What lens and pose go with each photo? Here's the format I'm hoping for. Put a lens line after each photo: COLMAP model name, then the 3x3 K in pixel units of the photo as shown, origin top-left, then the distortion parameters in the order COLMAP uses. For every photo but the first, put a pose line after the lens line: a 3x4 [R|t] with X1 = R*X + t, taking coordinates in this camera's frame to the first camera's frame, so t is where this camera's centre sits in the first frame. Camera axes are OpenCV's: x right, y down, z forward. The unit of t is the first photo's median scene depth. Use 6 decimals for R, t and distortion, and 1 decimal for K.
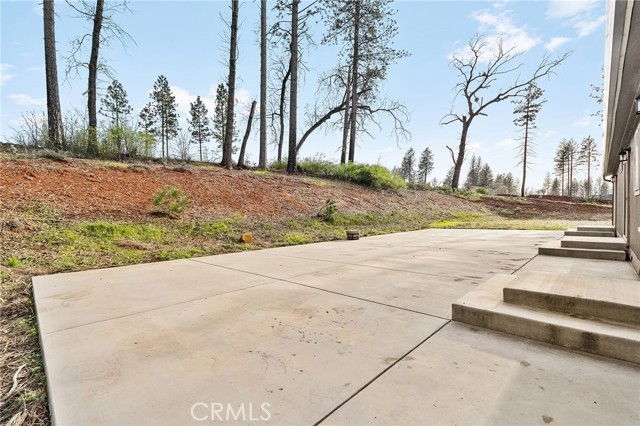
lens RADIAL K [[291.2, 0, 320.2], [0, 291.2, 217.5], [0, 0, 1]] dist [-0.000368, -0.000765]
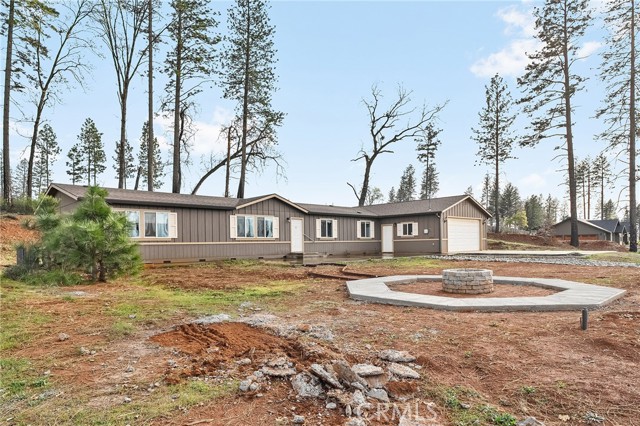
lens RADIAL K [[403.1, 0, 318.3], [0, 403.1, 235.8], [0, 0, 1]] dist [0.003618, -0.000357]
pose [[0.999809, -0.003451, -0.019225, 0.342917], [0.002658, 0.999150, -0.041148, 0.011663], [0.019351, 0.041089, 0.998968, -0.474409]]
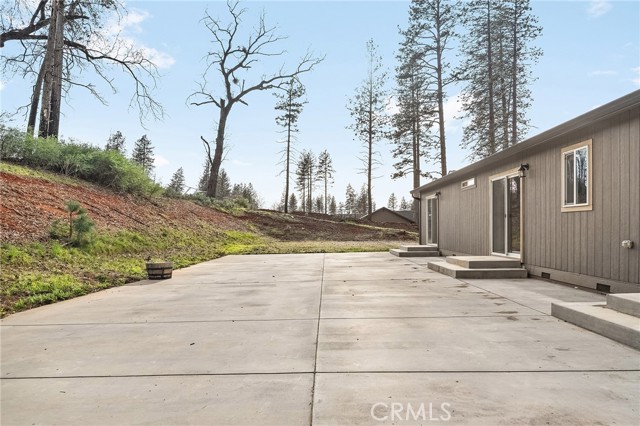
lens RADIAL K [[431.8, 0, 319.8], [0, 431.8, 234.1], [0, 0, 1]] dist [0.006327, 0.000311]
pose [[0.729118, -0.000180, 0.684388, -0.063333], [0.010782, 0.999879, -0.011224, 0.001219], [-0.684303, 0.015563, 0.729032, 0.055822]]
